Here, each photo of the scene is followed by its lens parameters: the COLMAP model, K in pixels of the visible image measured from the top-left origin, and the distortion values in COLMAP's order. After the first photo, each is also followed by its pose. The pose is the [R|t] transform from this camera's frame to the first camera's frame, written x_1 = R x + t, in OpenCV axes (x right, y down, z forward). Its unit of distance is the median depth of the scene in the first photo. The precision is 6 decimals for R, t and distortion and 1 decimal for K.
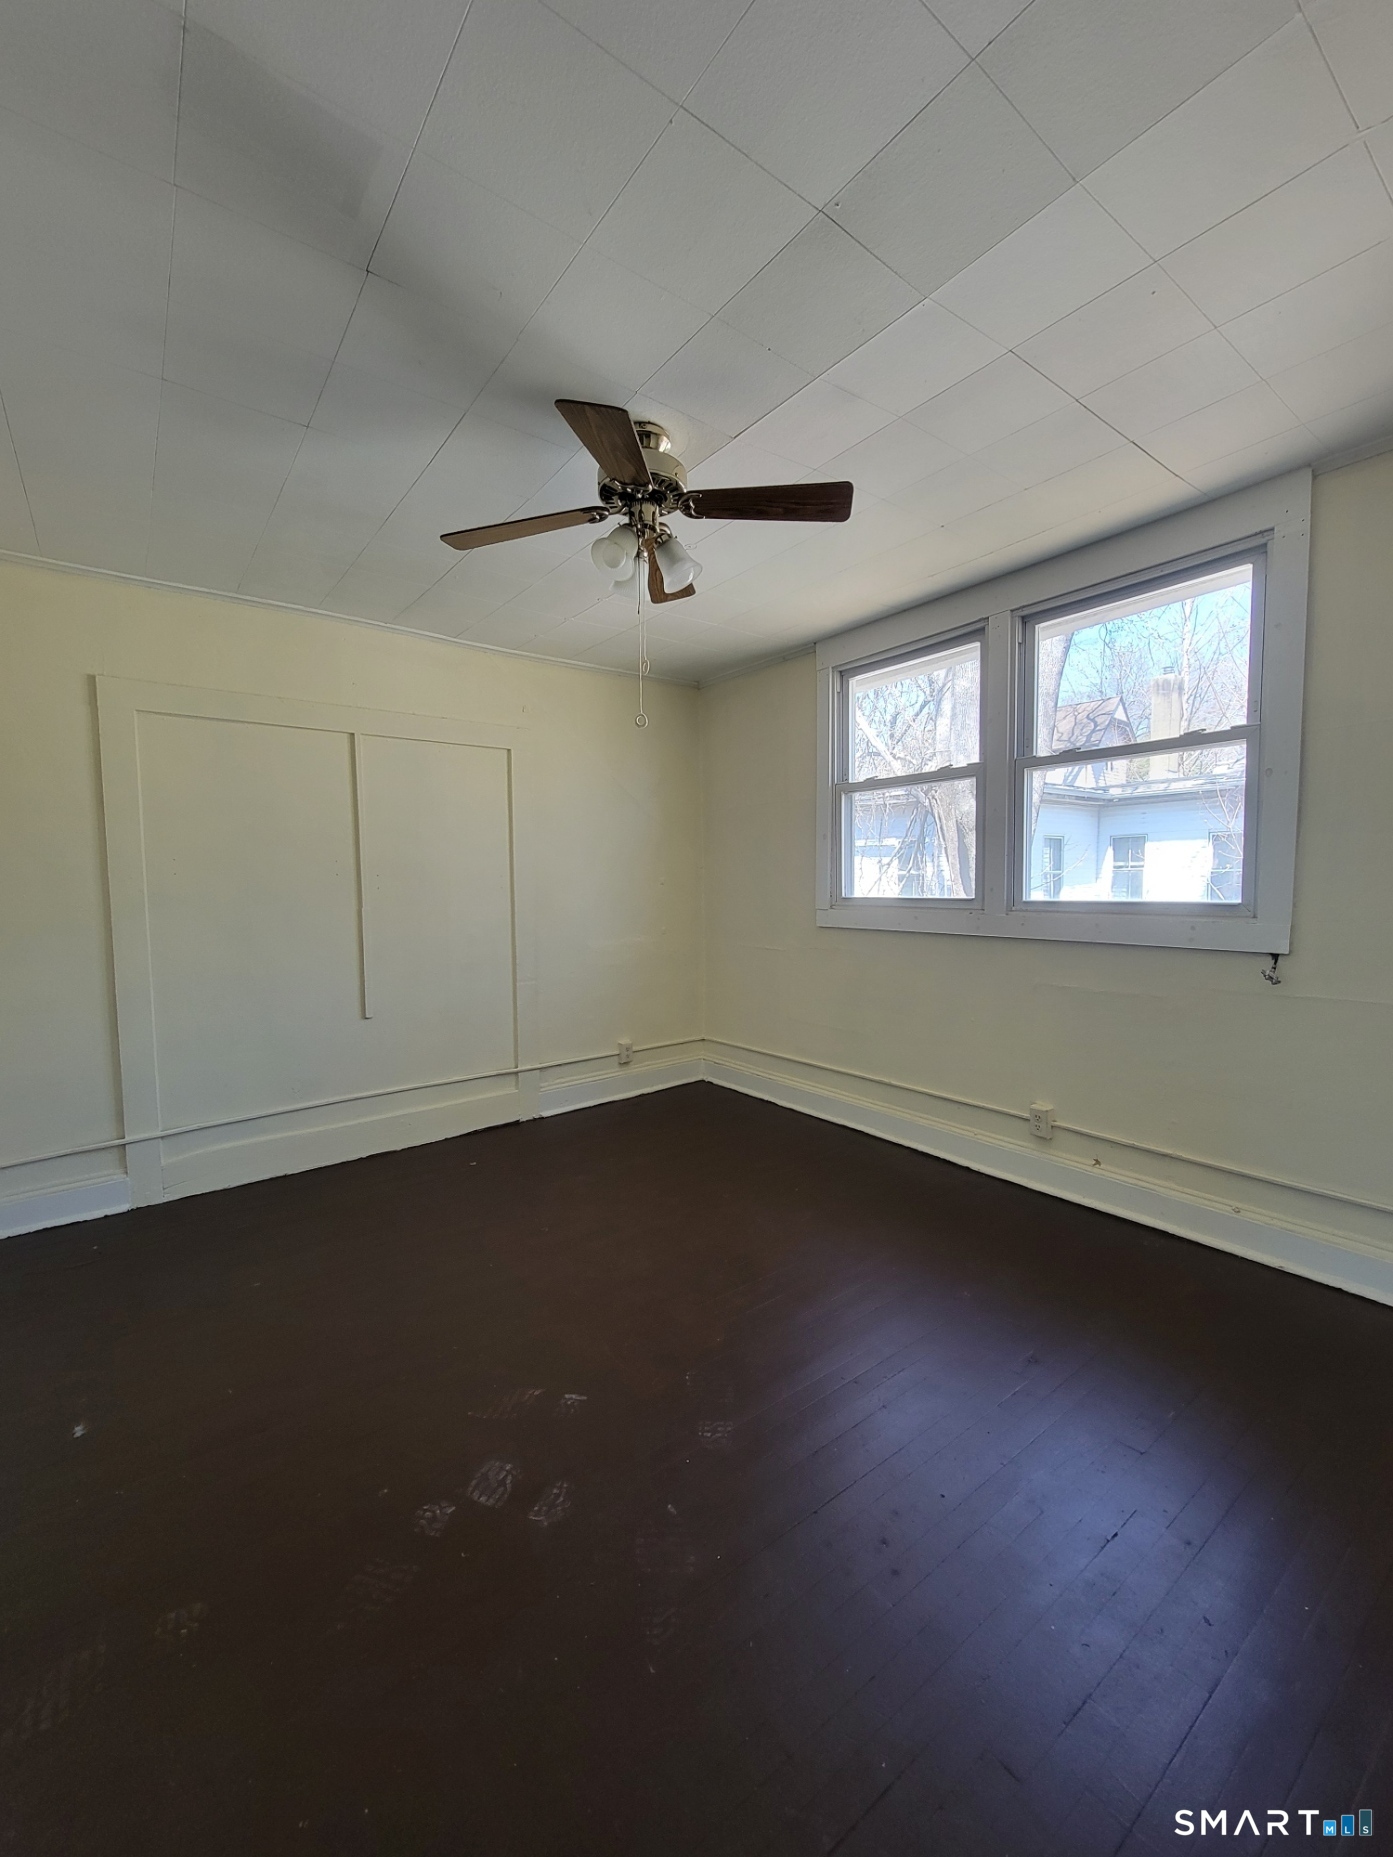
lens RADIAL K [[751.4, 0, 702.6], [0, 751.4, 923.5], [0, 0, 1]] dist [-0.002981, -0.000157]
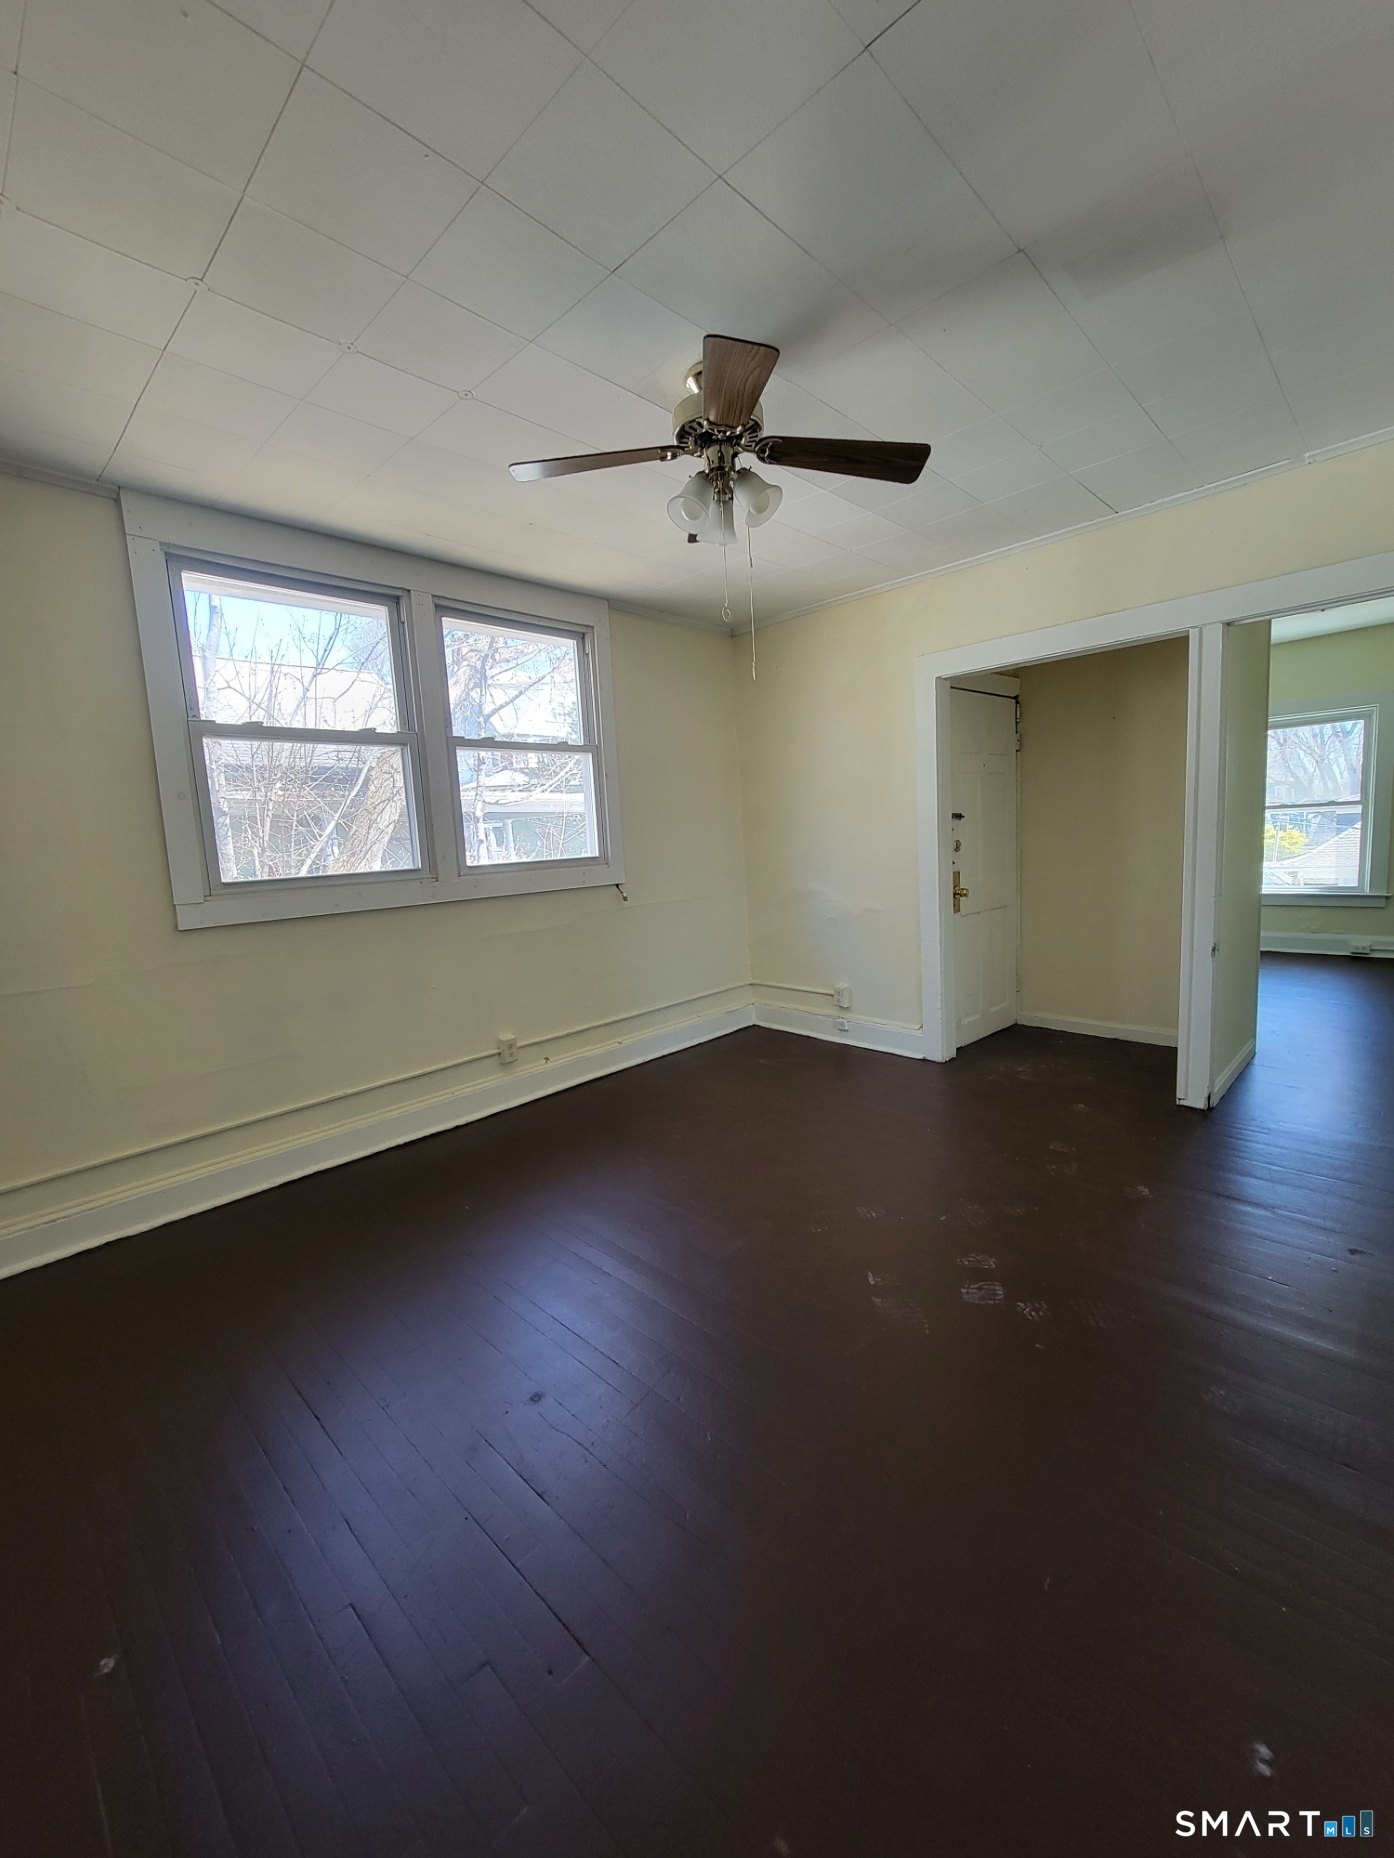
lens RADIAL K [[751.8, 0, 697.8], [0, 751.8, 923.3], [0, 0, 1]] dist [-0.002981, -0.000157]
pose [[-0.146927, -0.094374, 0.984635, -0.712496], [0.112732, 0.987354, 0.111457, -0.031207], [-0.982702, 0.127376, -0.134430, 0.799569]]
